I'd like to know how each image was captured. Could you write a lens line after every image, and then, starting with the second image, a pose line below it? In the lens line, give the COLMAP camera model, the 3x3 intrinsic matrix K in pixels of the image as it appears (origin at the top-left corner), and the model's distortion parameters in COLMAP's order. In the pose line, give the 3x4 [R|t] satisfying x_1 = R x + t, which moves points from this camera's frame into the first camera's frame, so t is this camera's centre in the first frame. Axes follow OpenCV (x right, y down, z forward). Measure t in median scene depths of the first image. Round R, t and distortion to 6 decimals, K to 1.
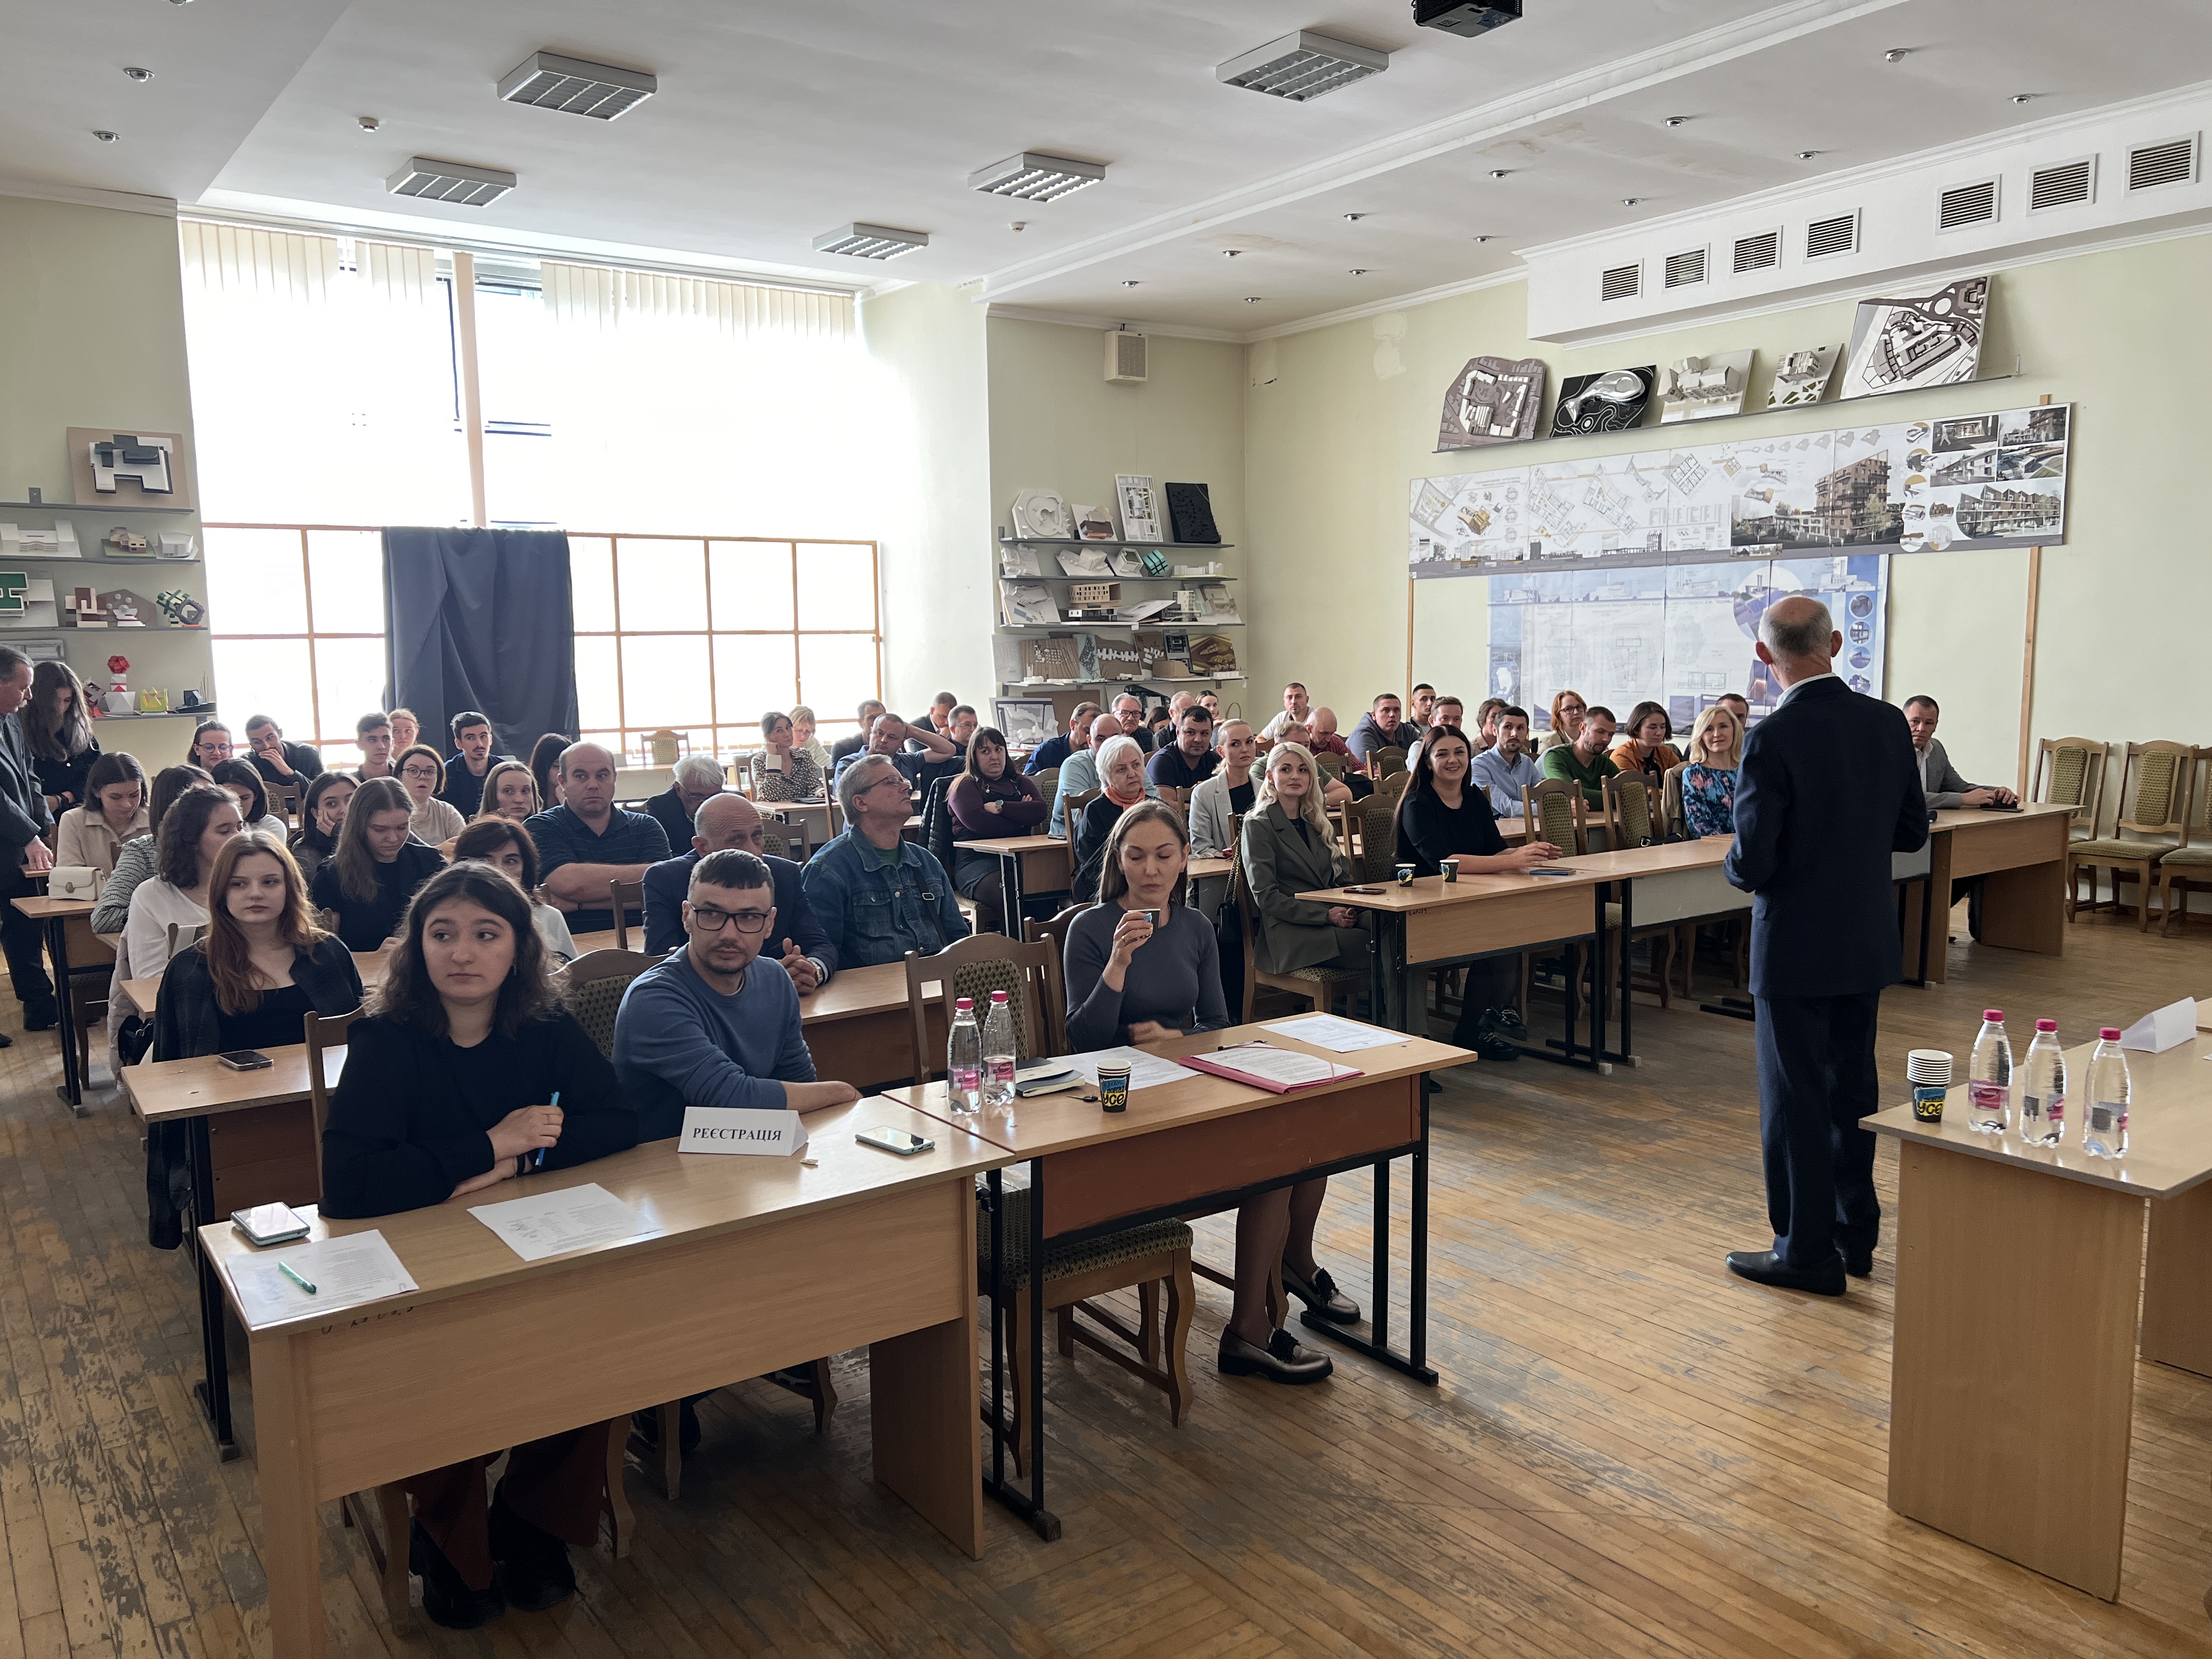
lens RADIAL K [[1652.5, 0, 1106.9], [0, 1652.5, 838.7], [0, 0, 1]] dist [-0.026989, -0.010580]
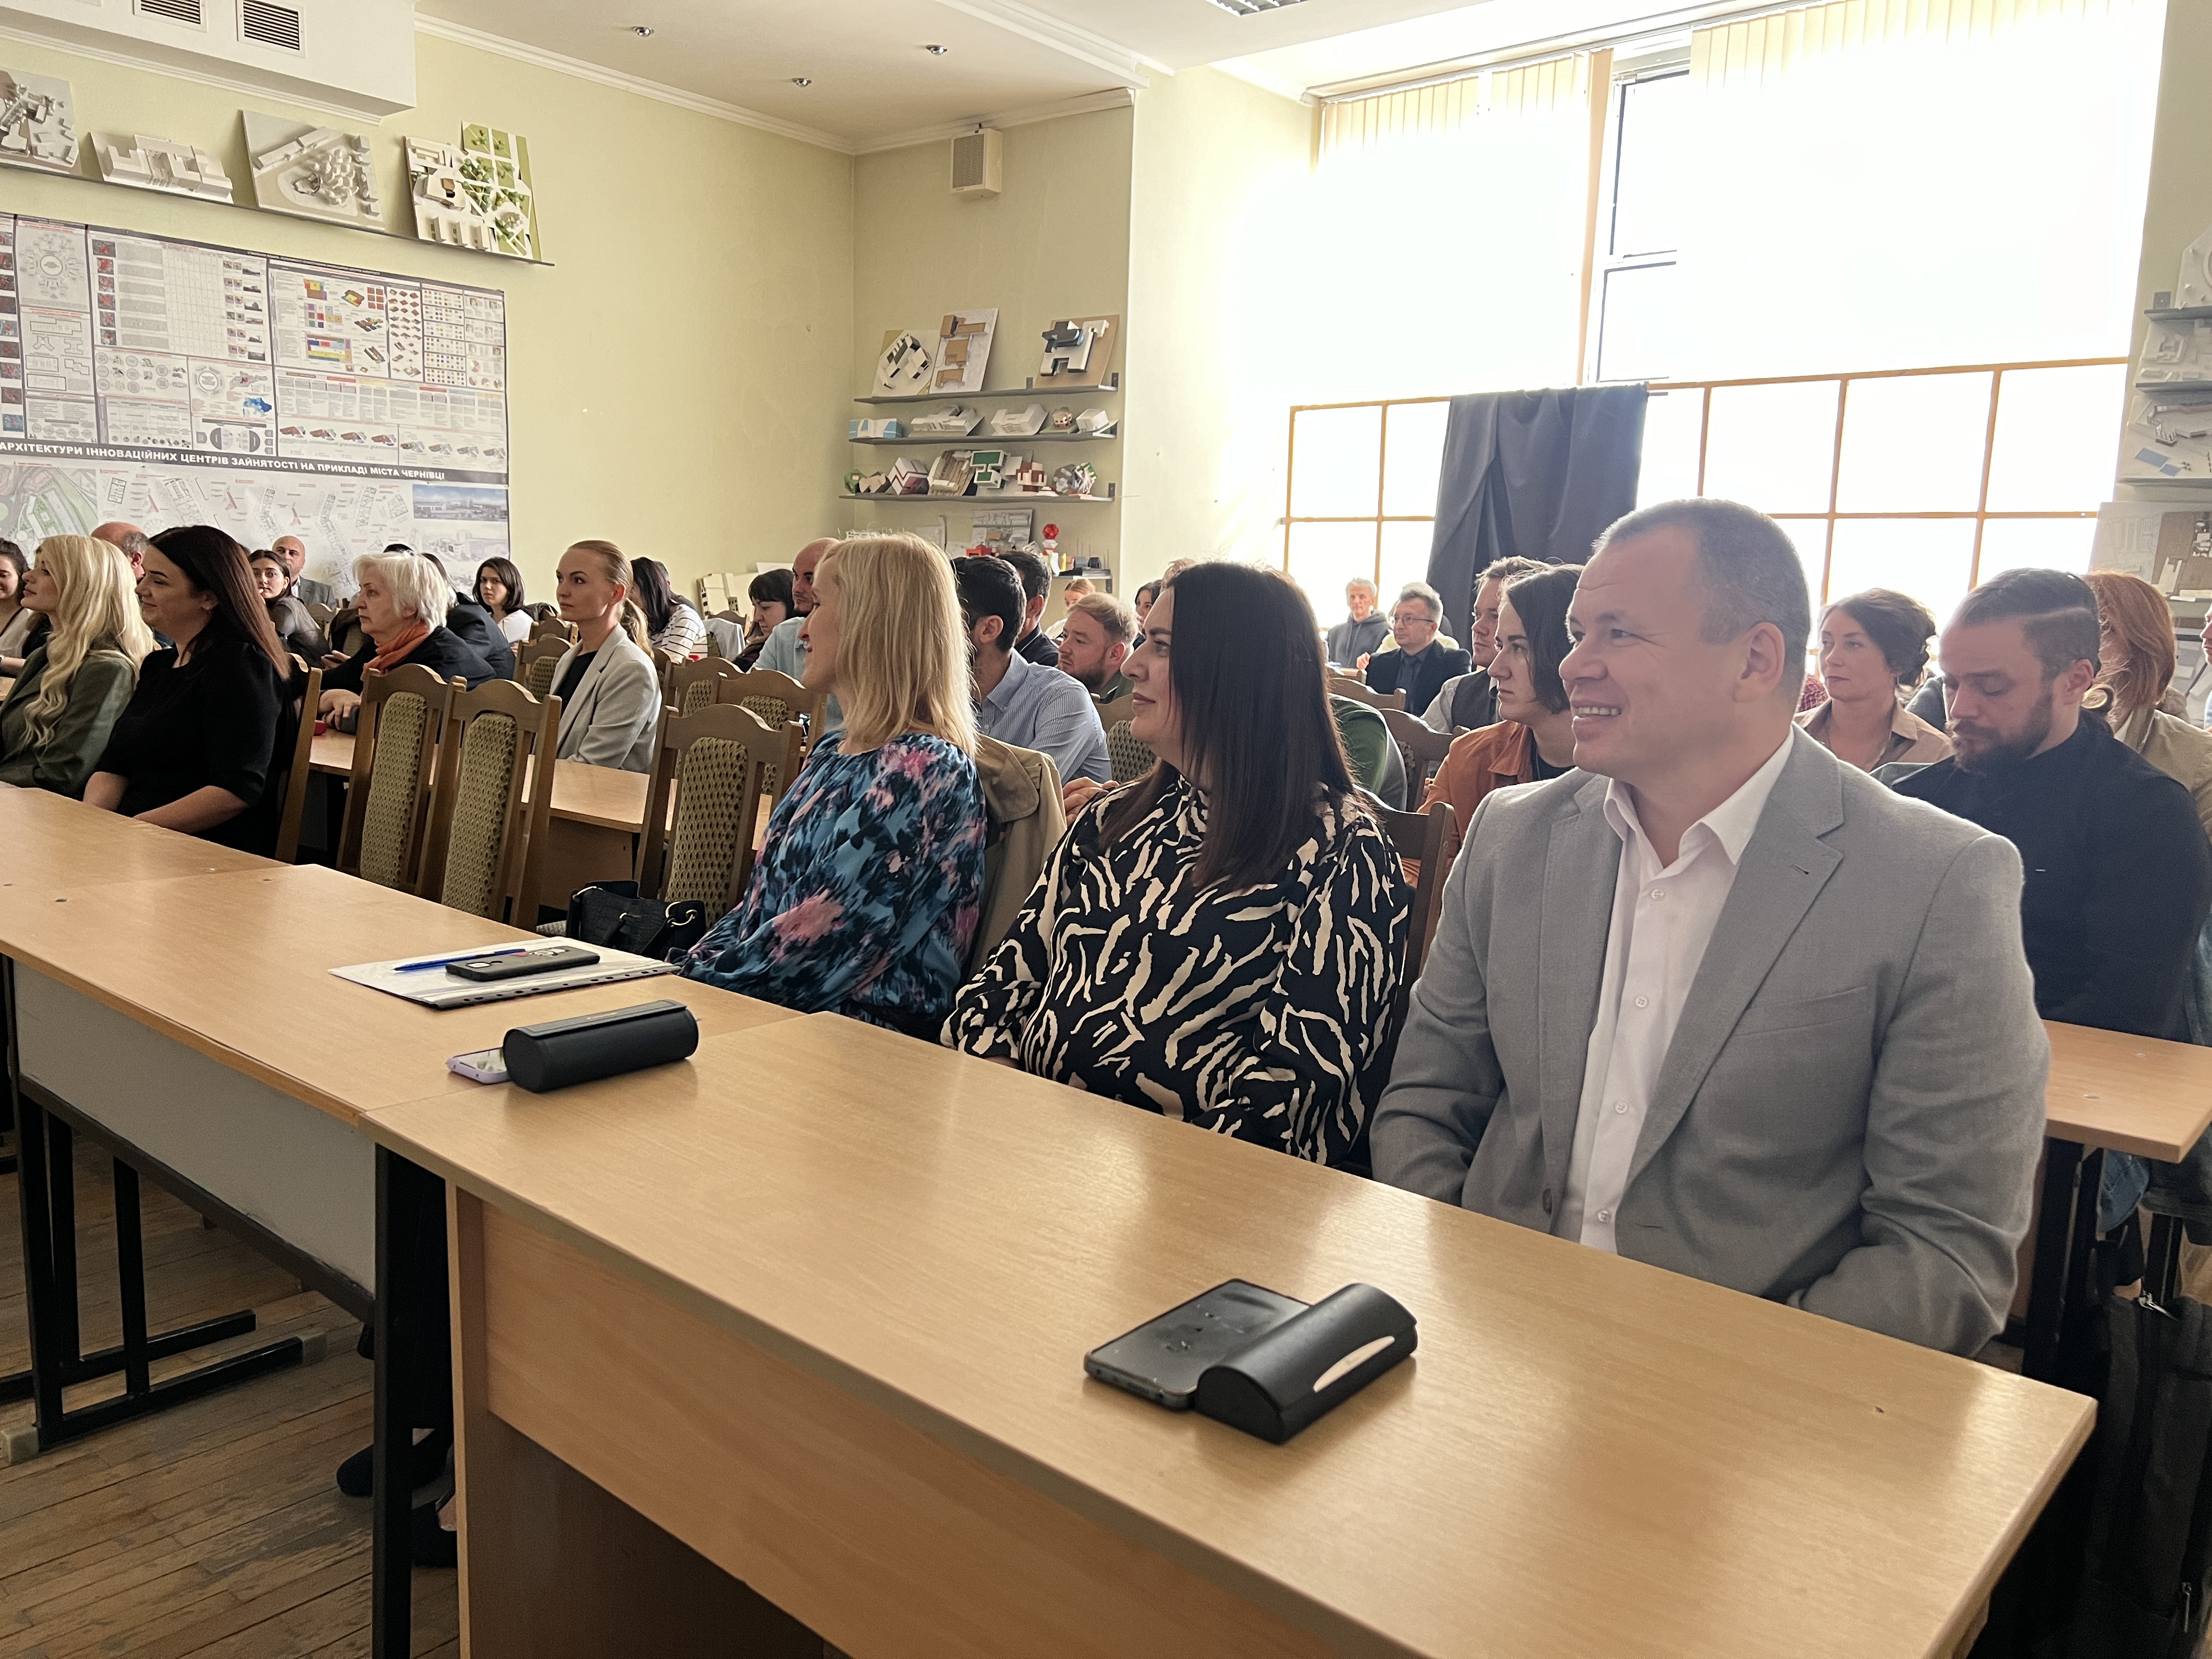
lens RADIAL K [[1652.5, 0, 1106.0], [0, 1652.5, 832.5], [0, 0, 1]] dist [-0.026989, -0.010580]
pose [[0.226835, 0.159719, -0.960748, 0.320821], [-0.146738, 0.980805, 0.128408, -0.035243], [0.962816, 0.111851, 0.245917, 0.488064]]
